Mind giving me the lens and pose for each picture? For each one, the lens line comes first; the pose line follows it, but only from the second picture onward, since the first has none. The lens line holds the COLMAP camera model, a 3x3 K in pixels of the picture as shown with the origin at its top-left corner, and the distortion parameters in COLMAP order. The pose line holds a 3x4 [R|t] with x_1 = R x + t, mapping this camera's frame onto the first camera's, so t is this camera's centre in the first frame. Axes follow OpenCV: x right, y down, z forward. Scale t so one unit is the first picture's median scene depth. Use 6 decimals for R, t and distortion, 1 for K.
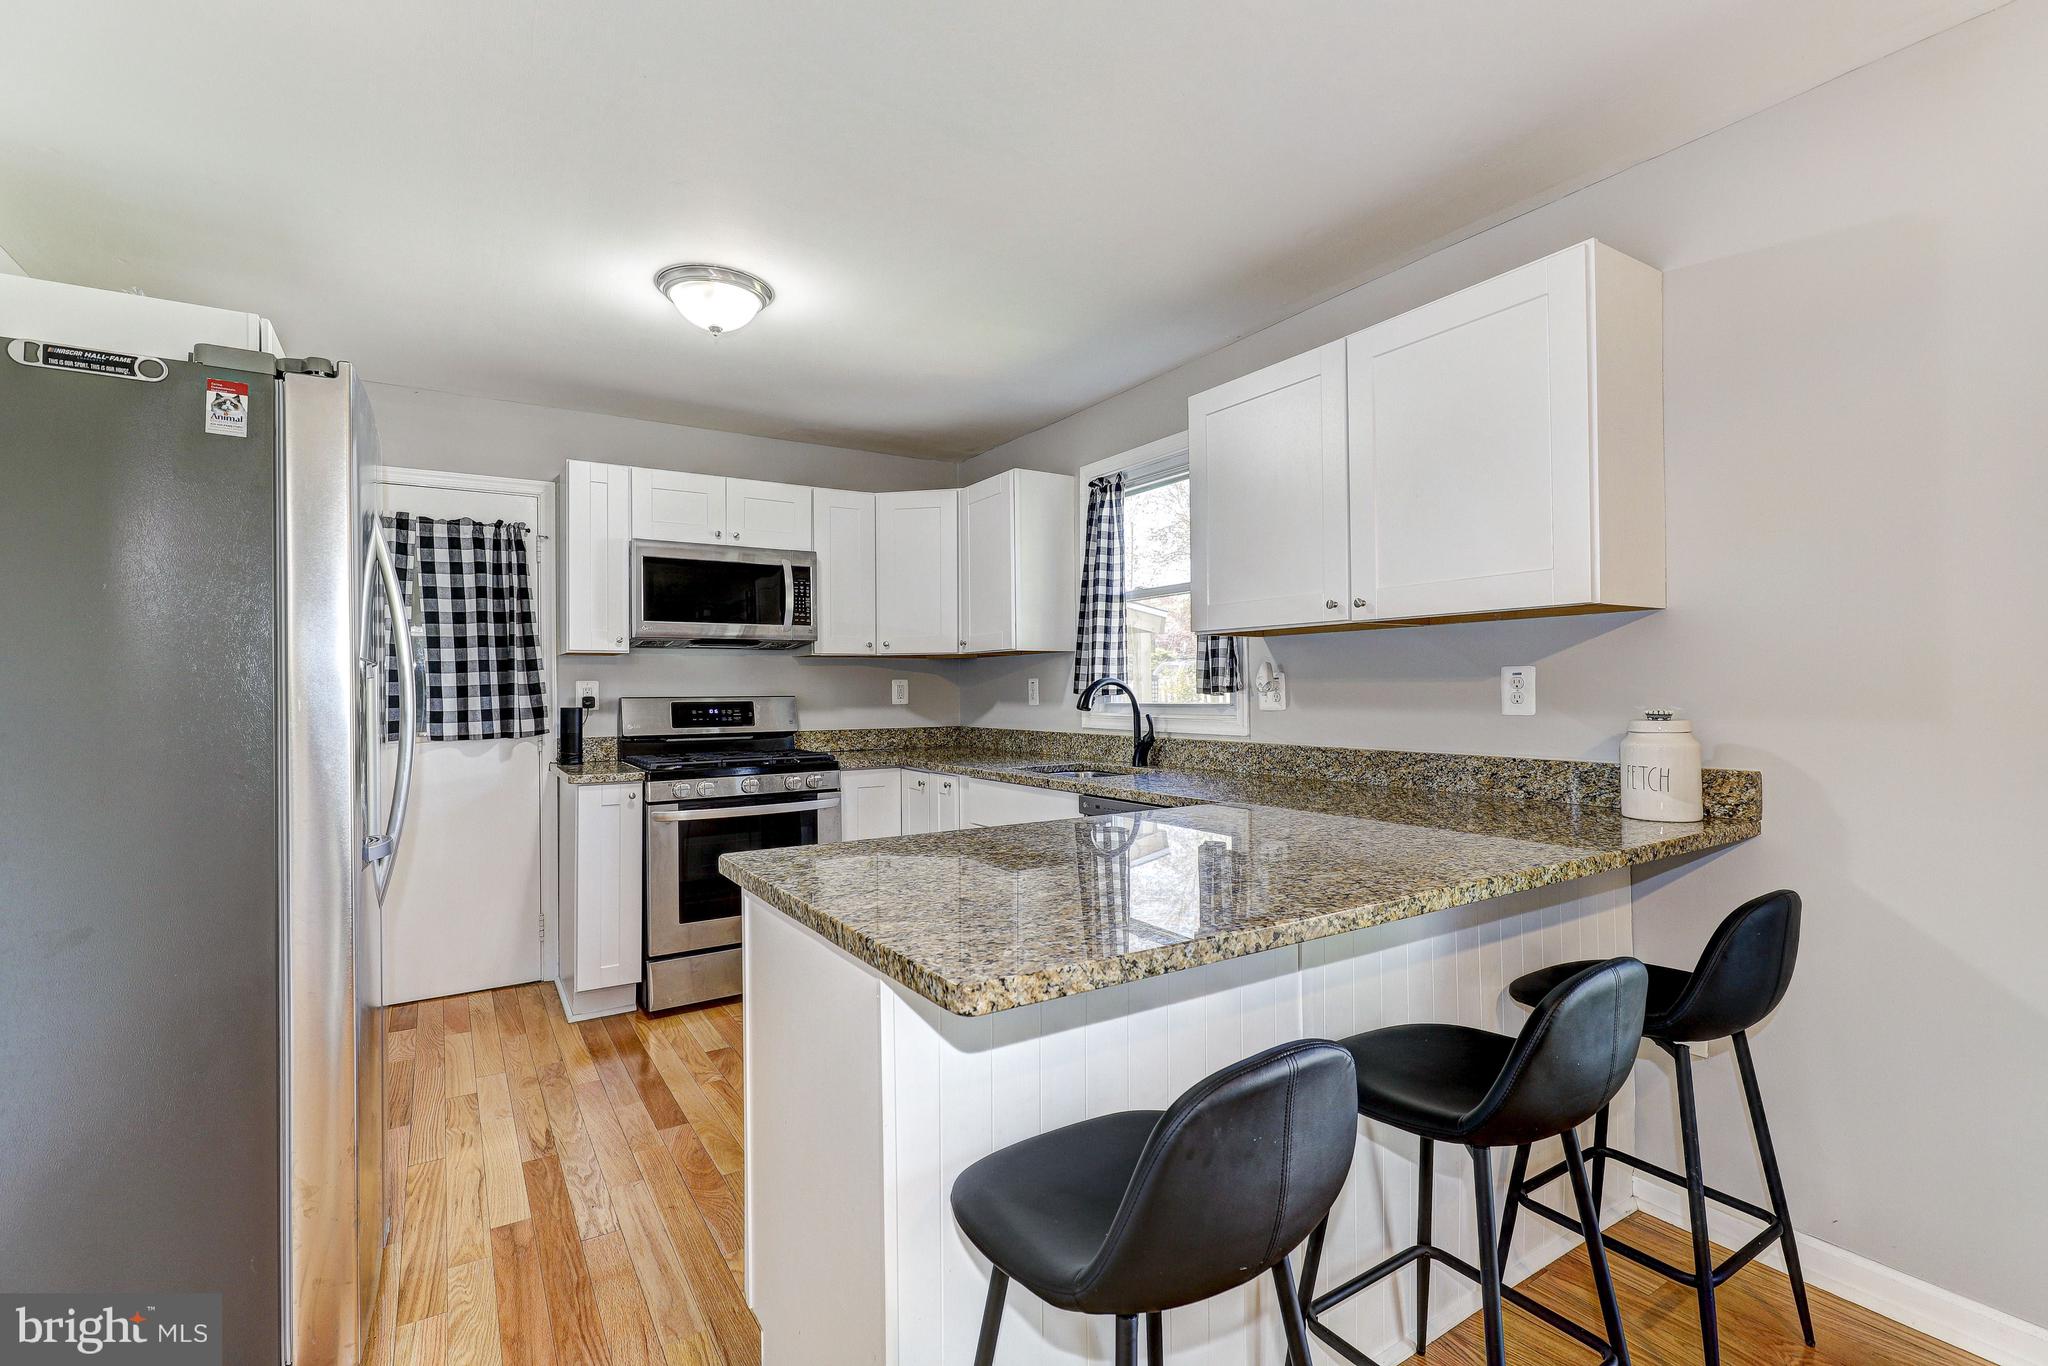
lens RADIAL K [[922.0, 0, 1032.4], [0, 922.0, 679.2], [0, 0, 1]] dist [0.001943, -0.000826]
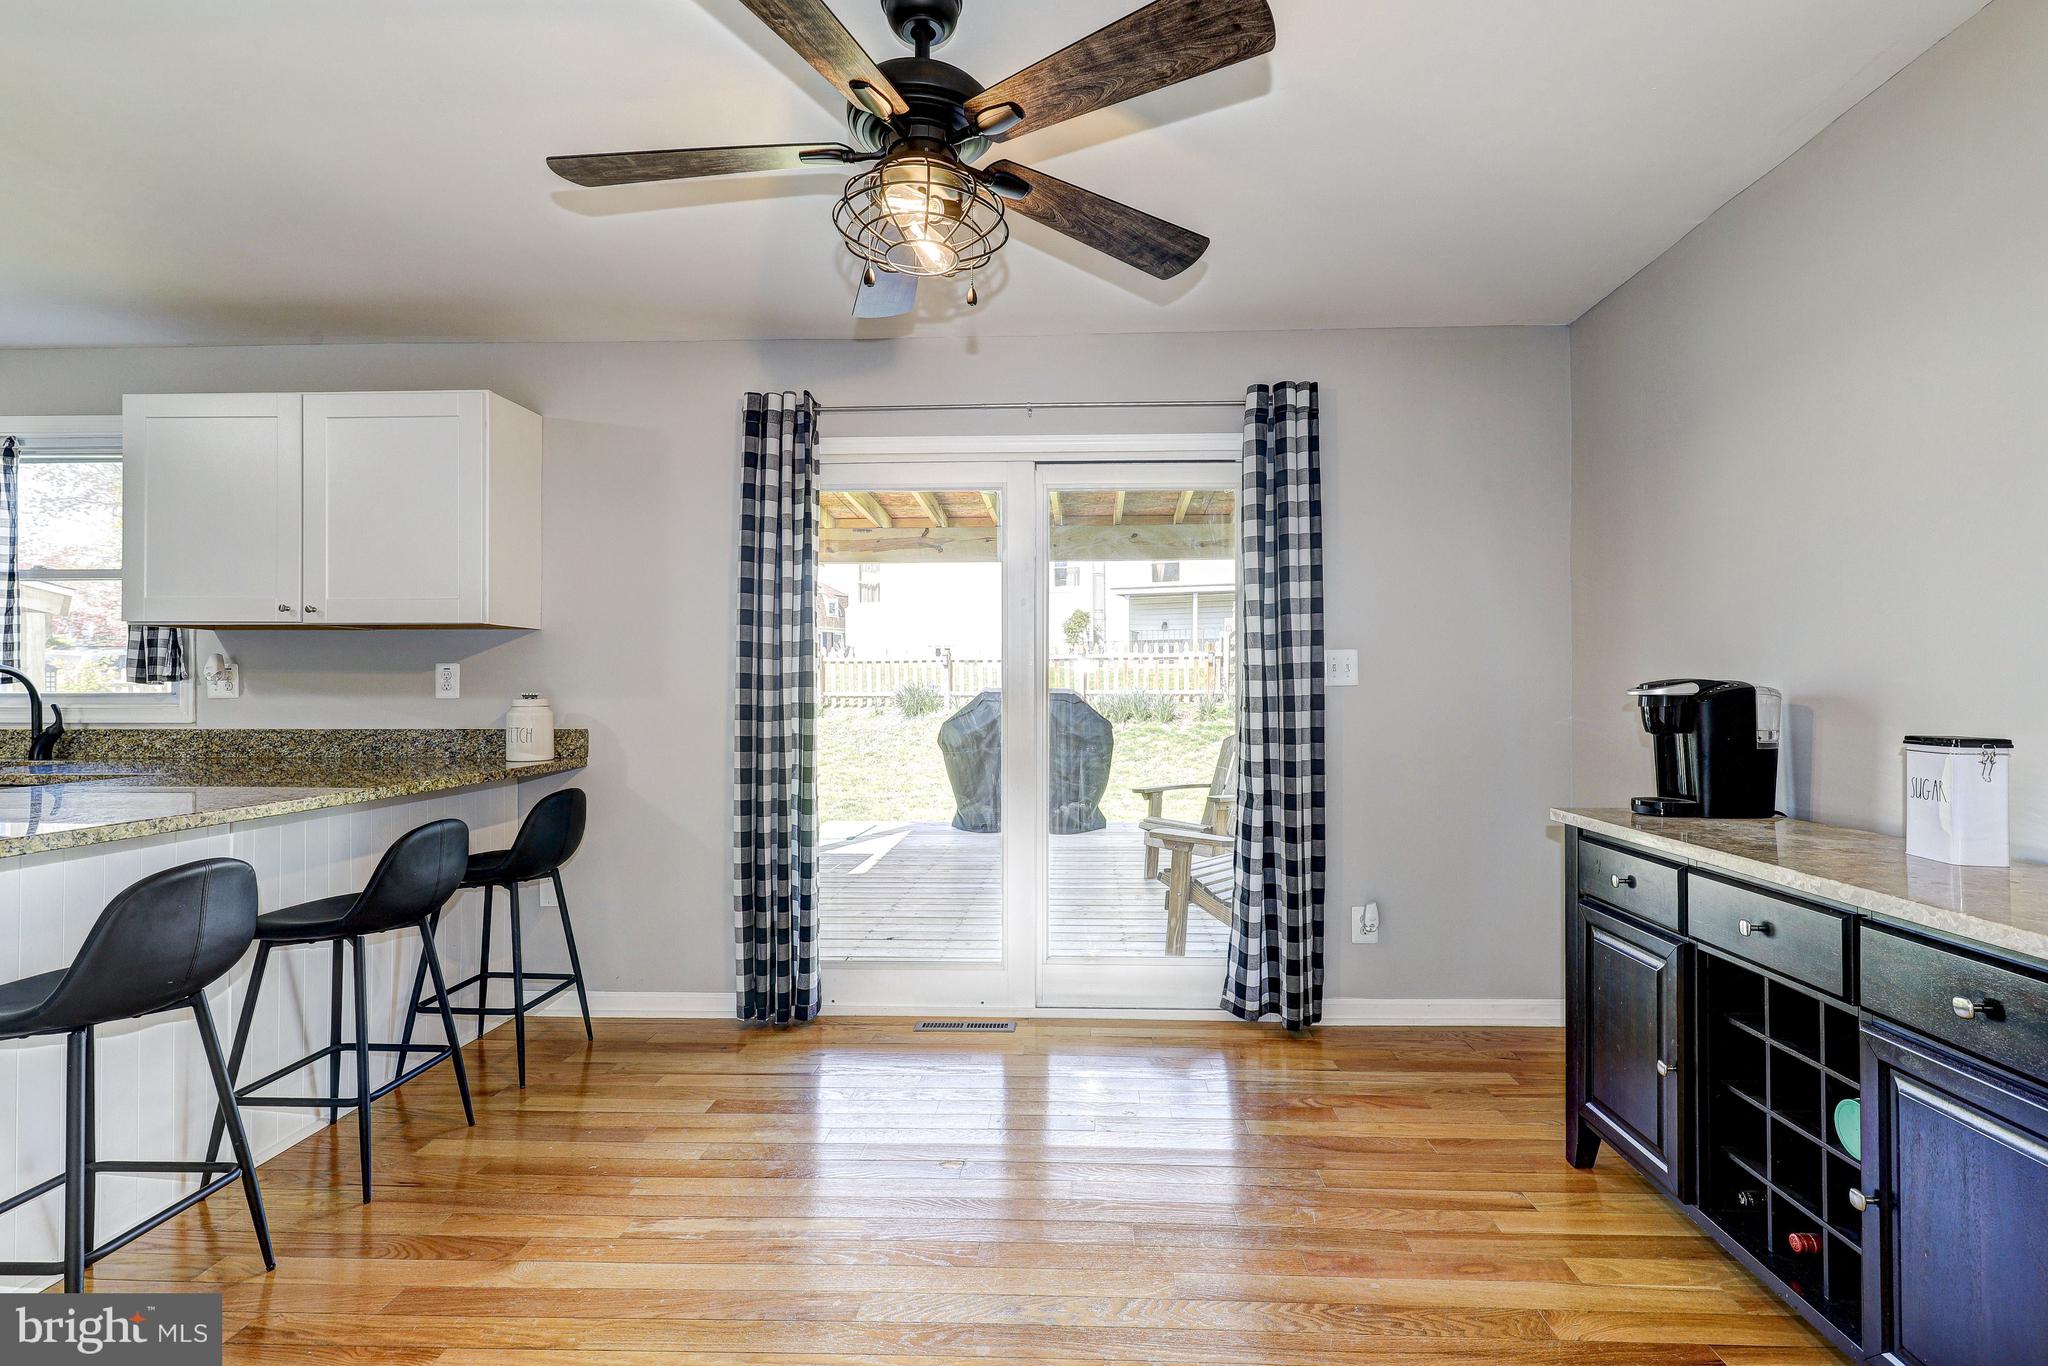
lens RADIAL K [[936.5, 0, 1051.9], [0, 936.5, 682.9], [0, 0, 1]] dist [0.000593, 0.000168]
pose [[0.571047, 0.014291, 0.820793, -0.072971], [-0.014099, 0.999872, -0.007600, 0.008394], [-0.820796, -0.007232, 0.571176, -0.355108]]
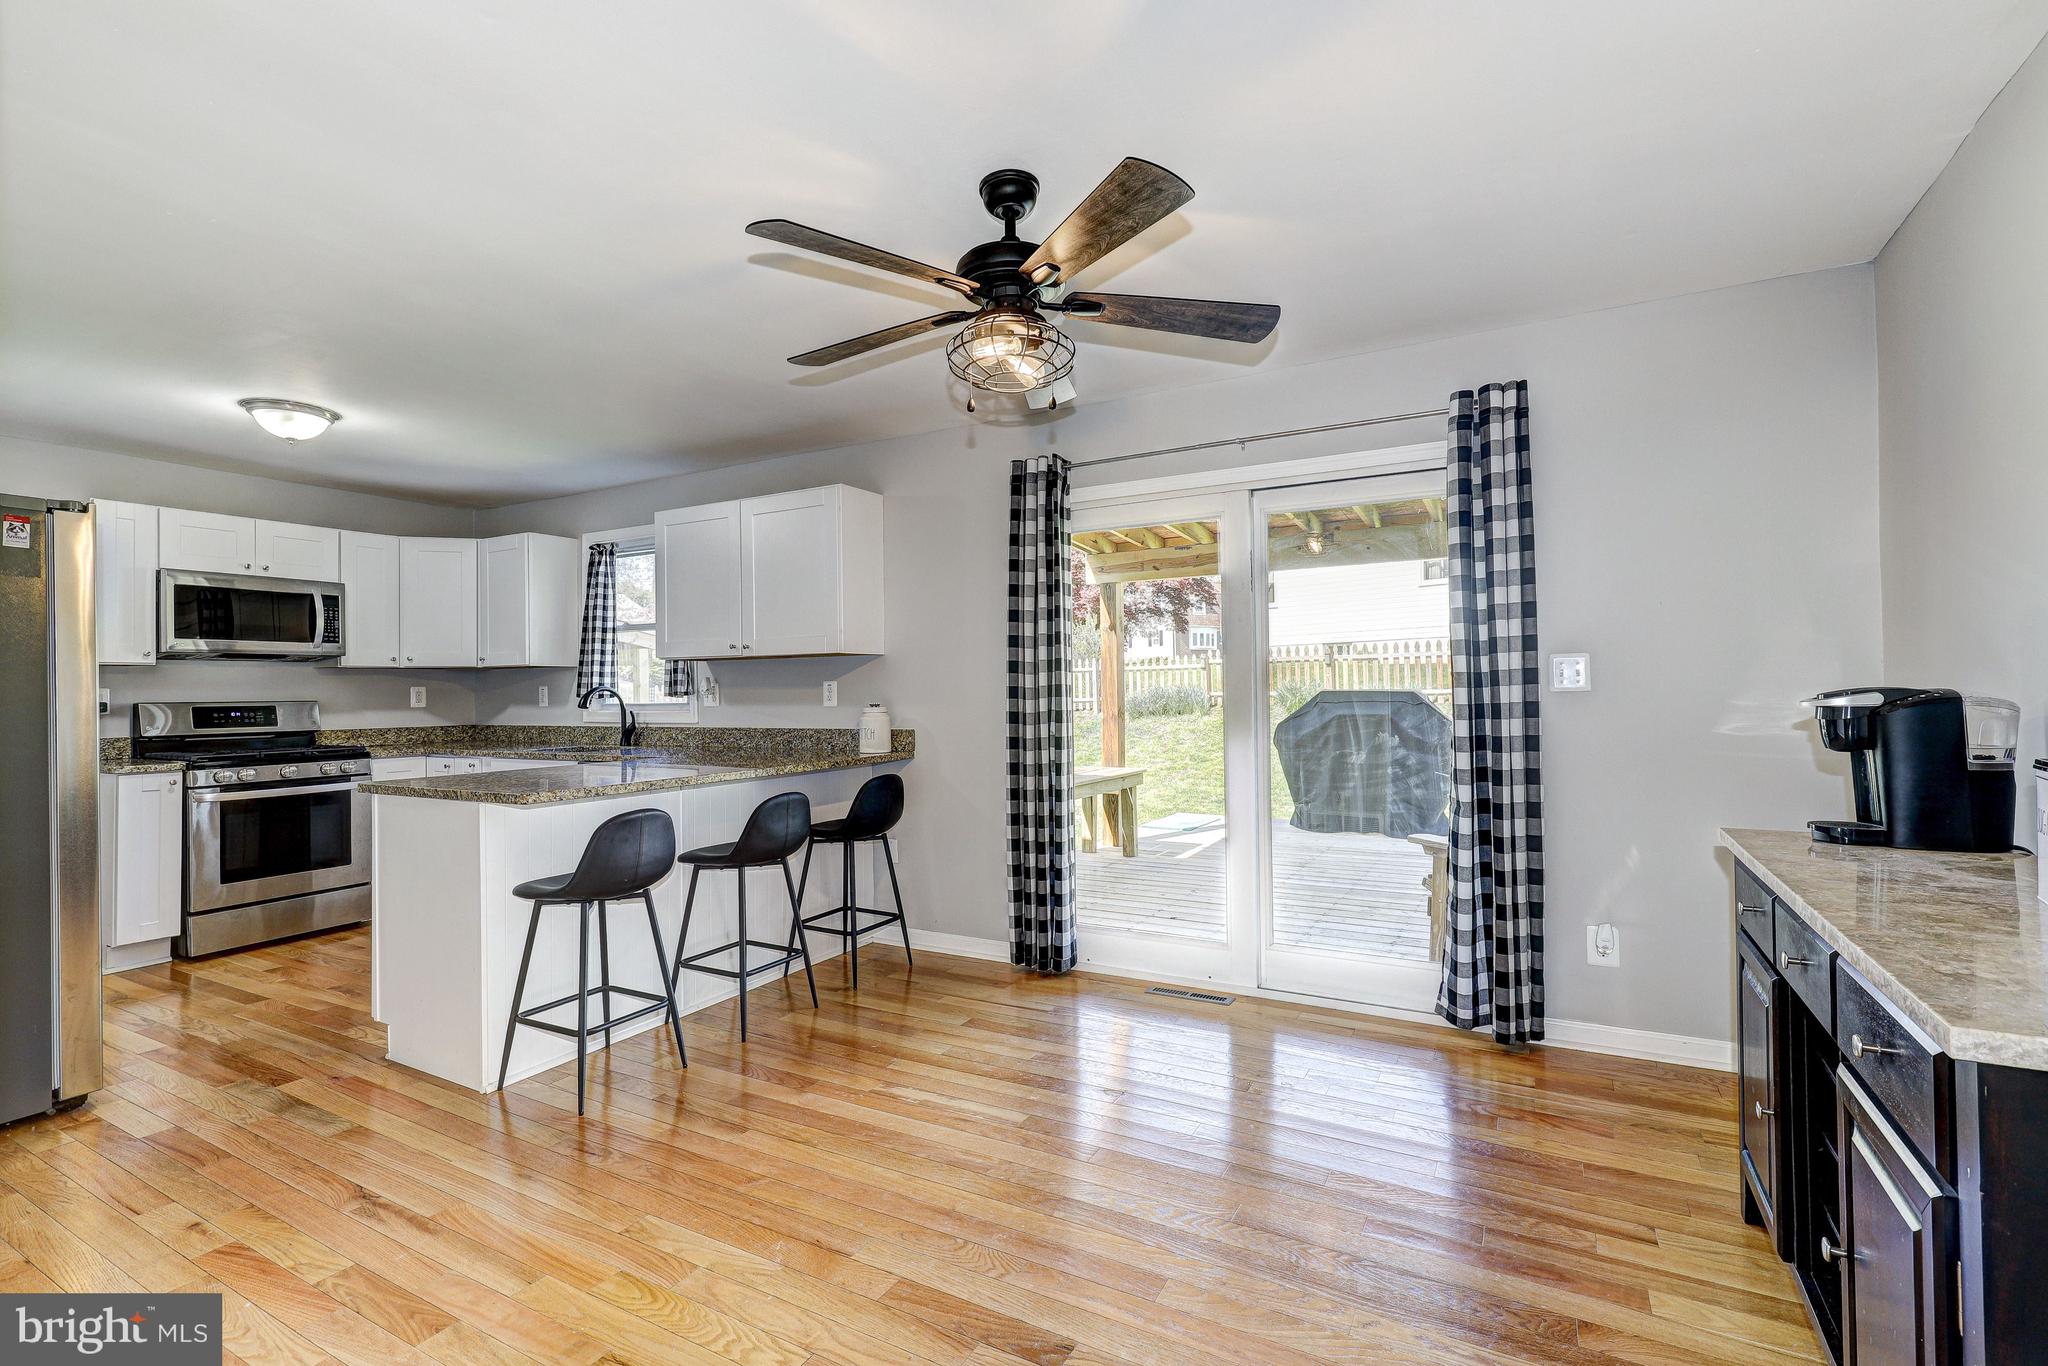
lens RADIAL K [[922.0, 0, 1032.4], [0, 922.0, 679.2], [0, 0, 1]] dist [0.001943, -0.000826]
pose [[0.880424, 0.003937, 0.474171, -0.009881], [-0.001465, 0.999983, -0.005582, -0.005084], [-0.474185, 0.004220, 0.880415, -0.568283]]
